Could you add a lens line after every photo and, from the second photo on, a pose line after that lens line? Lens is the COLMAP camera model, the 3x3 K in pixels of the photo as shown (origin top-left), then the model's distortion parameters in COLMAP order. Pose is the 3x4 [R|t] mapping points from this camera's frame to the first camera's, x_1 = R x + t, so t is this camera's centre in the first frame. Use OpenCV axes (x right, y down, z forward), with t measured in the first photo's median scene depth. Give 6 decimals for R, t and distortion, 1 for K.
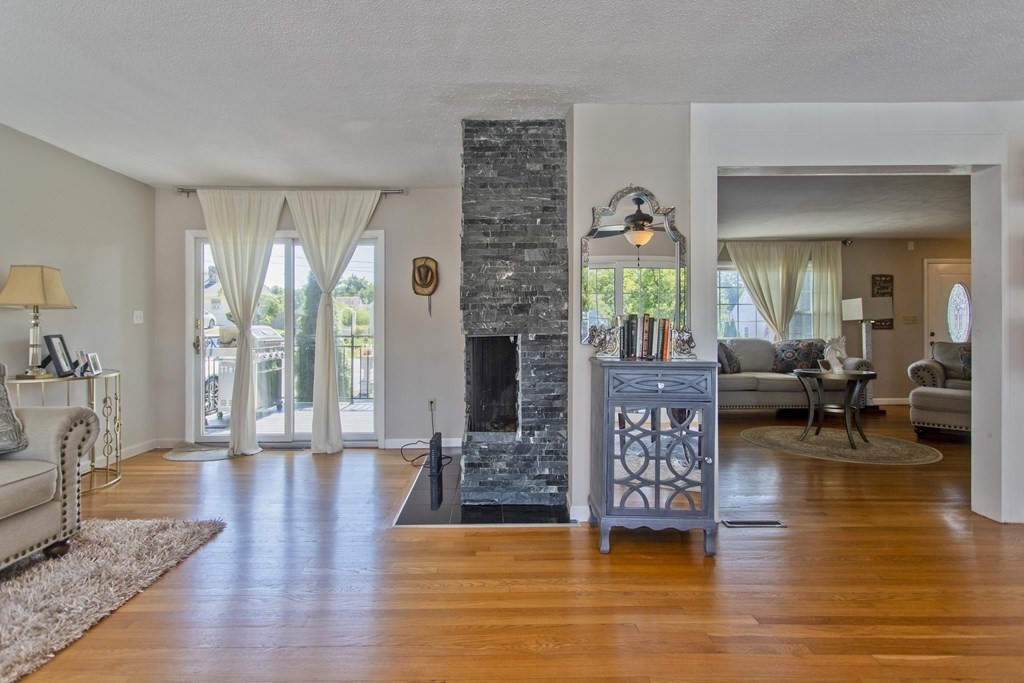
lens RADIAL K [[495.6, 0, 485.5], [0, 495.6, 324.6], [0, 0, 1]] dist [0.001696, -0.000010]
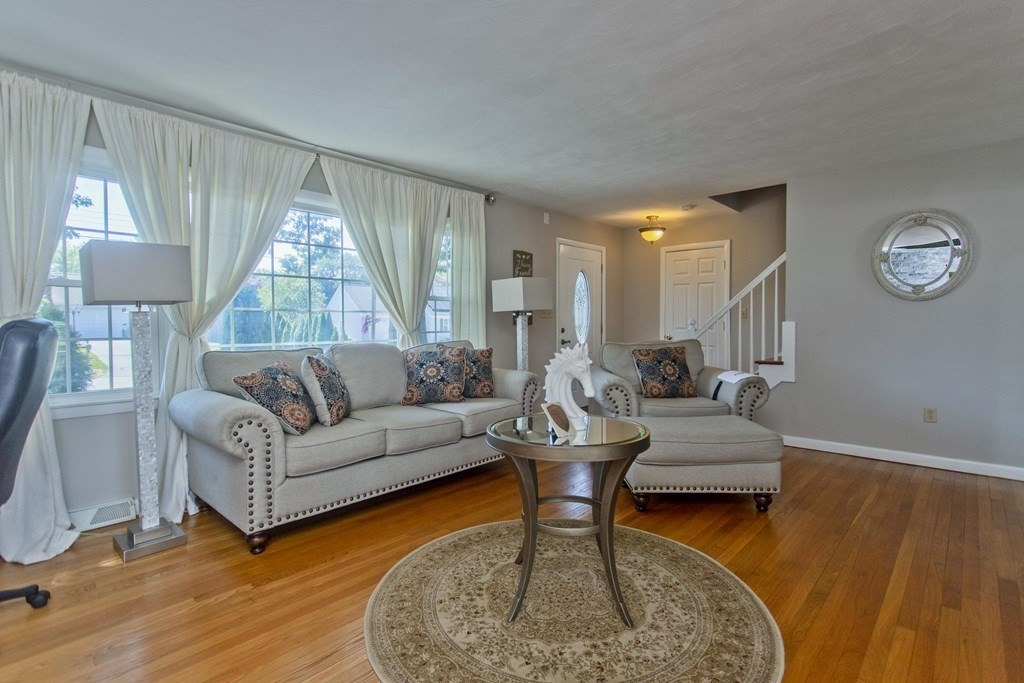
lens RADIAL K [[495.6, 0, 513.5], [0, 495.6, 337.6], [0, 0, 1]] dist [0.001696, -0.000010]
pose [[0.682580, -0.023489, 0.730433, 0.461058], [-0.004992, 0.999310, 0.036800, 0.002921], [-0.730794, -0.028765, 0.681992, 0.947853]]
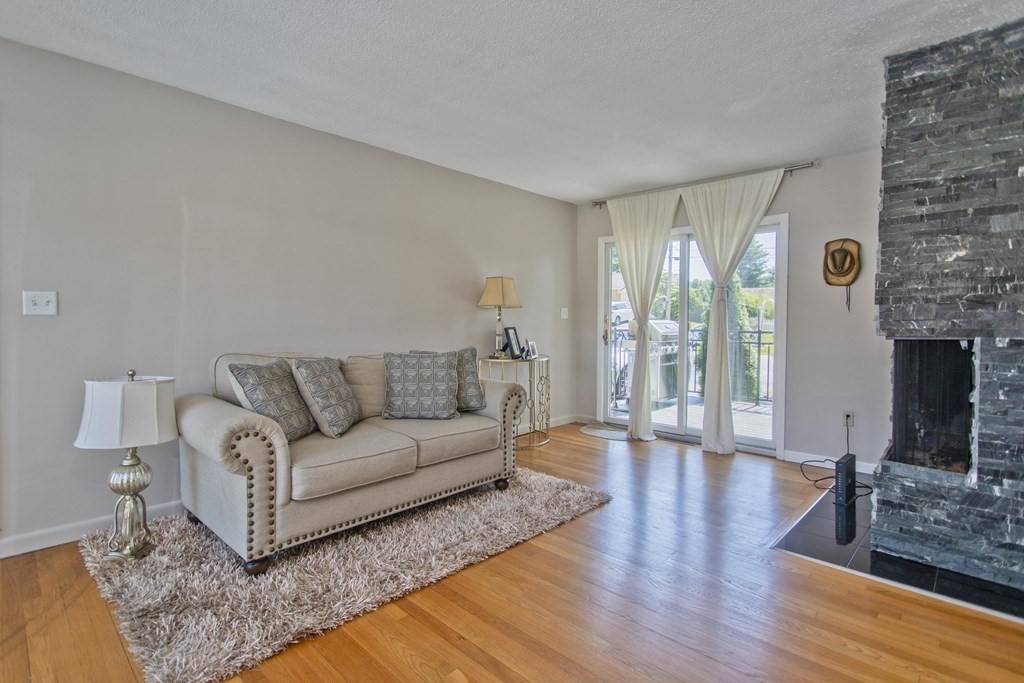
lens RADIAL K [[495.6, 0, 503.0], [0, 495.6, 331.7], [0, 0, 1]] dist [0.001696, -0.000010]
pose [[0.715788, 0.021679, -0.697981, 0.063256], [-0.001685, 0.999569, 0.029318, -0.007084], [0.698316, -0.019809, 0.715516, 0.019026]]
